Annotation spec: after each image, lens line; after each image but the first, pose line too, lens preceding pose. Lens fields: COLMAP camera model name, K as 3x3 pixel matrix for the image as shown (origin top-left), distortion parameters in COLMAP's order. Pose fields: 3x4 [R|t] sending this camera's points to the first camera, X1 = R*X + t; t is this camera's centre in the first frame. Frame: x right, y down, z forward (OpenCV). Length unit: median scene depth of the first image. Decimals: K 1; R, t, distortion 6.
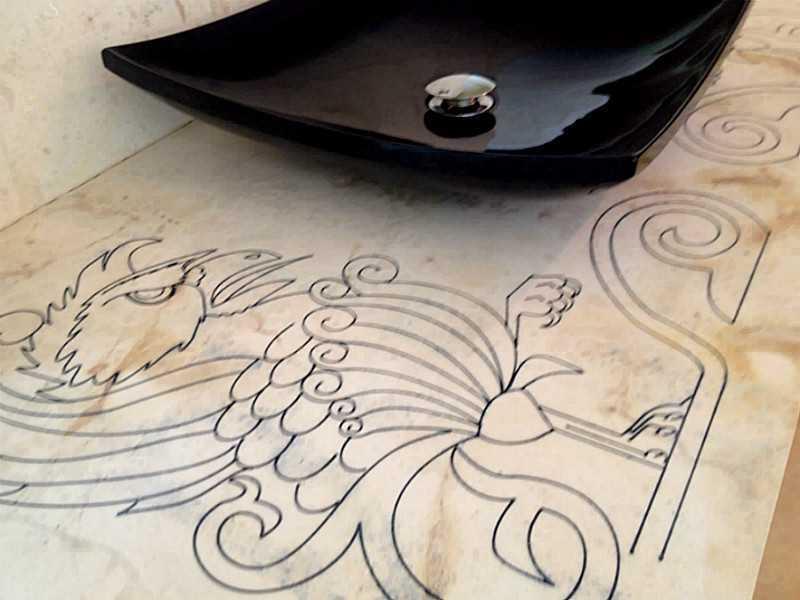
lens RADIAL K [[799.0, 0, 398.7], [0, 799.0, 299.4], [0, 0, 1]] dist [0.036194, 0.000000]
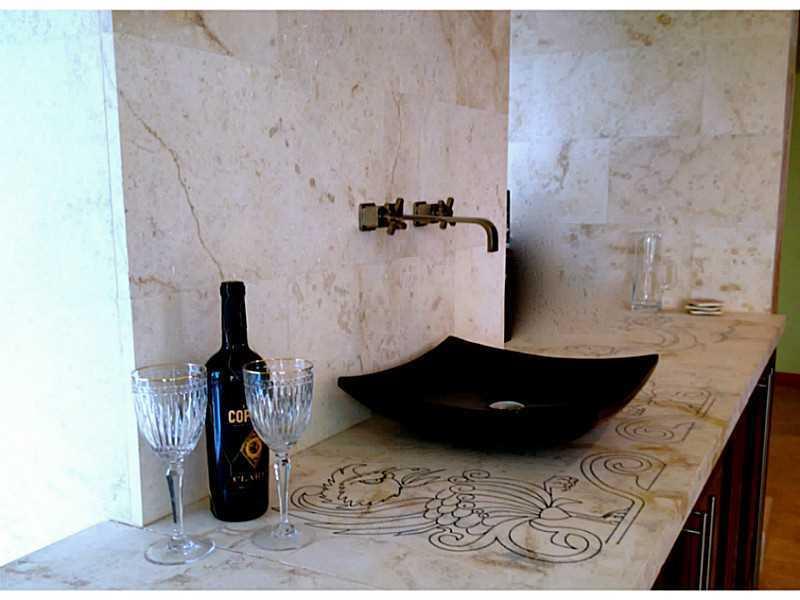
lens RADIAL K [[799.0, 0, 400.5], [0, 799.0, 300.6], [0, 0, 1]] dist [0.036194, 0.000000]
pose [[0.999382, 0.032423, 0.013542, -0.315162], [-0.021902, 0.876177, -0.481492, 0.659954], [-0.027477, 0.480898, 0.876346, -1.185686]]
